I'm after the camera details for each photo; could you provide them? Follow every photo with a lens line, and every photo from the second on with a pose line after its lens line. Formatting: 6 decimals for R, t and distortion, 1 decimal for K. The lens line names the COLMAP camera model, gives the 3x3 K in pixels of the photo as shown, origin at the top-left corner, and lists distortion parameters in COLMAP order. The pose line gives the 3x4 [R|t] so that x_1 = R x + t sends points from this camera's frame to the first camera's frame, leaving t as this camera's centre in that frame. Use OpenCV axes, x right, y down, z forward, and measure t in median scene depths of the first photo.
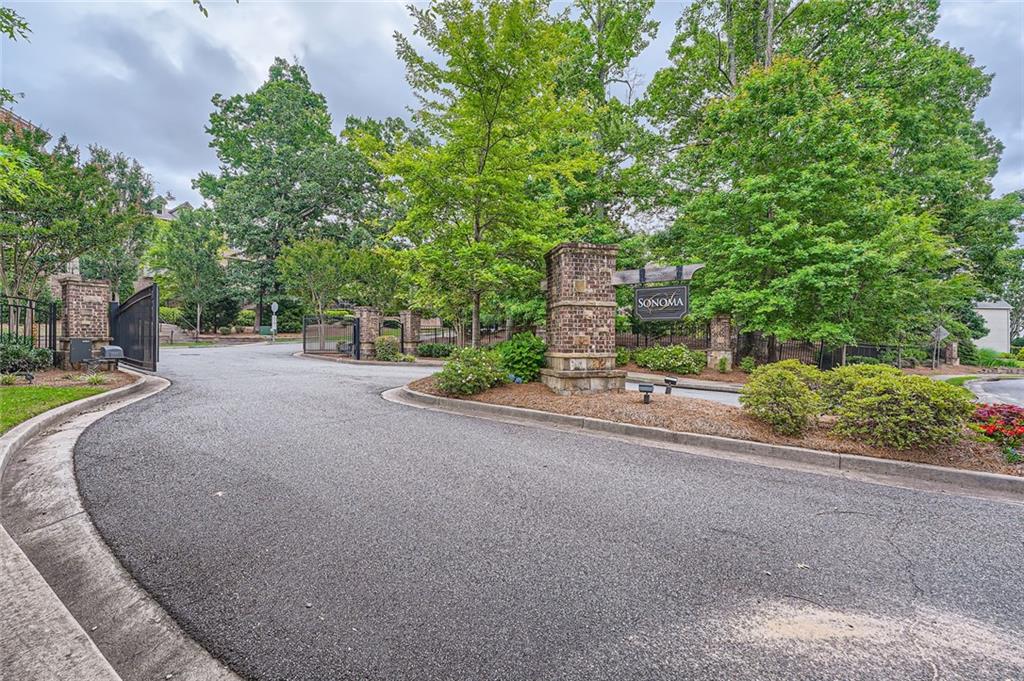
lens RADIAL K [[417.7, 0, 512.1], [0, 417.7, 337.5], [0, 0, 1]] dist [-0.009318, 0.000545]
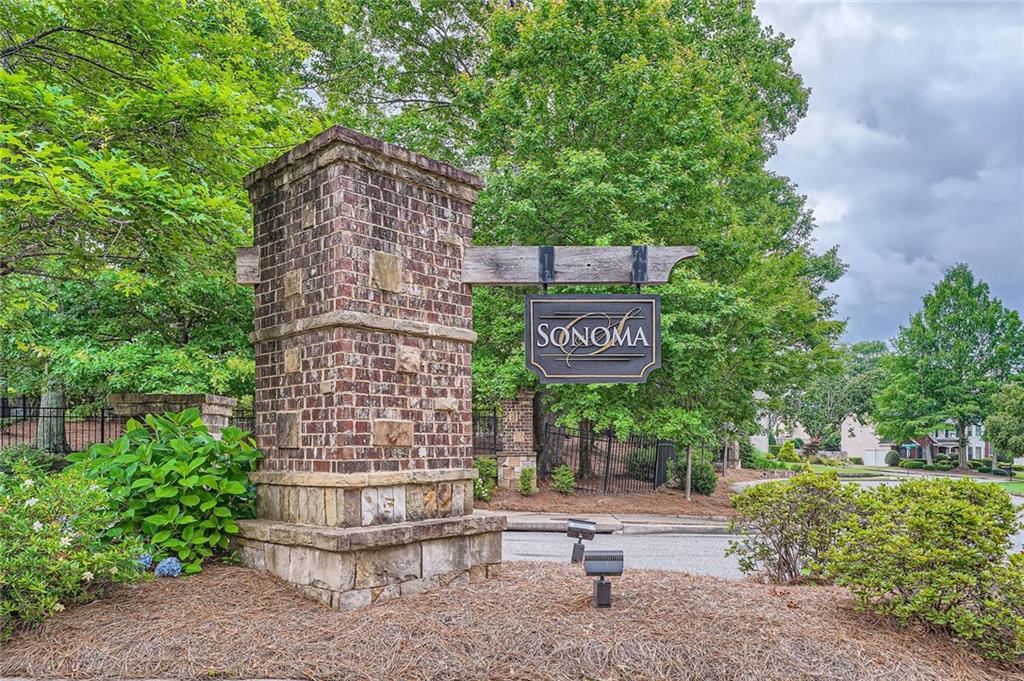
lens RADIAL K [[700.5, 0, 521.5], [0, 700.5, 439.2], [0, 0, 1]] dist [0.031743, 0.000190]
pose [[0.824766, -0.005833, 0.565444, -0.068189], [0.003795, 0.999981, 0.004779, 0.008828], [-0.565461, -0.001796, 0.824773, 0.466725]]
